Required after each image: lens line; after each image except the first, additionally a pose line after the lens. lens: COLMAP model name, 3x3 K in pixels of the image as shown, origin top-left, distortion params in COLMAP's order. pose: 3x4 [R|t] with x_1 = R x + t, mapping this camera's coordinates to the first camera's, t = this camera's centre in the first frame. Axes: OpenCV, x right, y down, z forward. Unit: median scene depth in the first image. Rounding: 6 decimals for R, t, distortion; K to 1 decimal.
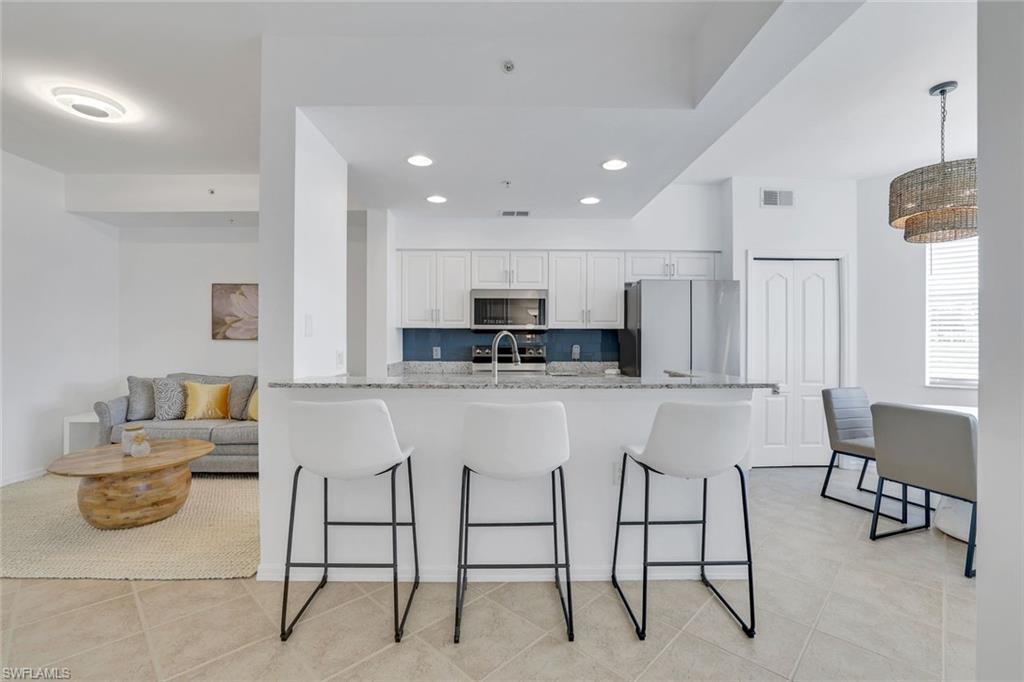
lens RADIAL K [[448.8, 0, 508.9], [0, 448.8, 341.6], [0, 0, 1]] dist [-0.035327, 0.012027]
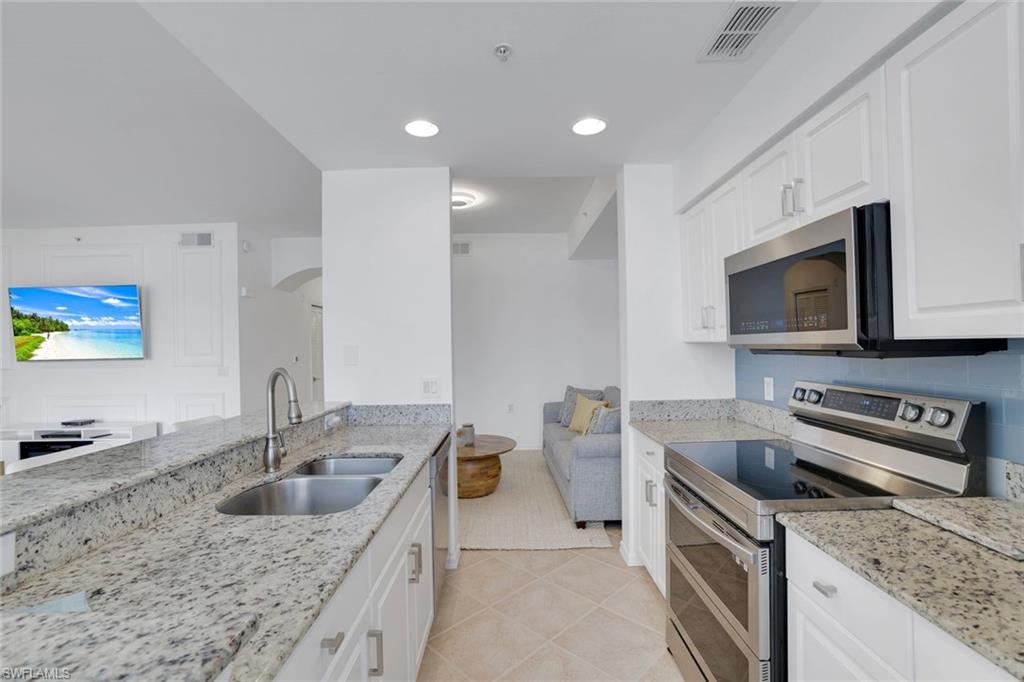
lens RADIAL K [[448.8, 0, 515.7], [0, 448.8, 340.1], [0, 0, 1]] dist [-0.035327, 0.012027]
pose [[-0.006313, -0.015155, -0.999865, 0.387346], [0.013747, 0.999789, -0.015240, -0.030096], [0.999886, -0.013841, -0.006104, 0.834375]]
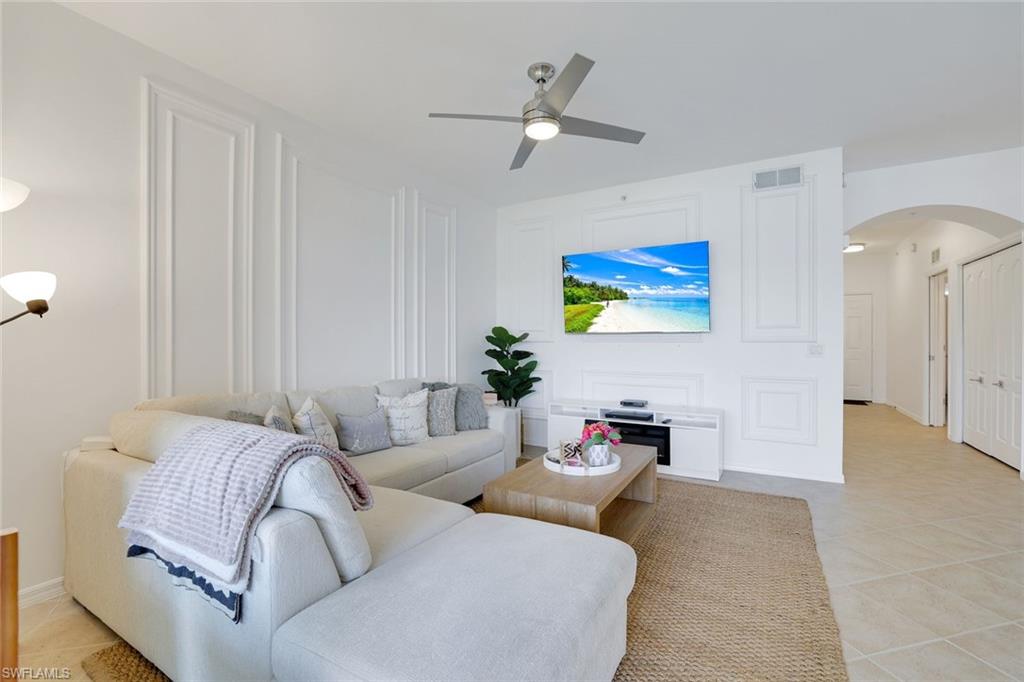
lens RADIAL K [[448.8, 0, 511.0], [0, 448.8, 342.3], [0, 0, 1]] dist [-0.035327, 0.012027]
pose [[-0.515734, 0.003071, -0.856743, 0.277847], [-0.002534, 0.999984, 0.005110, 0.007026], [0.856745, 0.004806, -0.515718, -0.039462]]
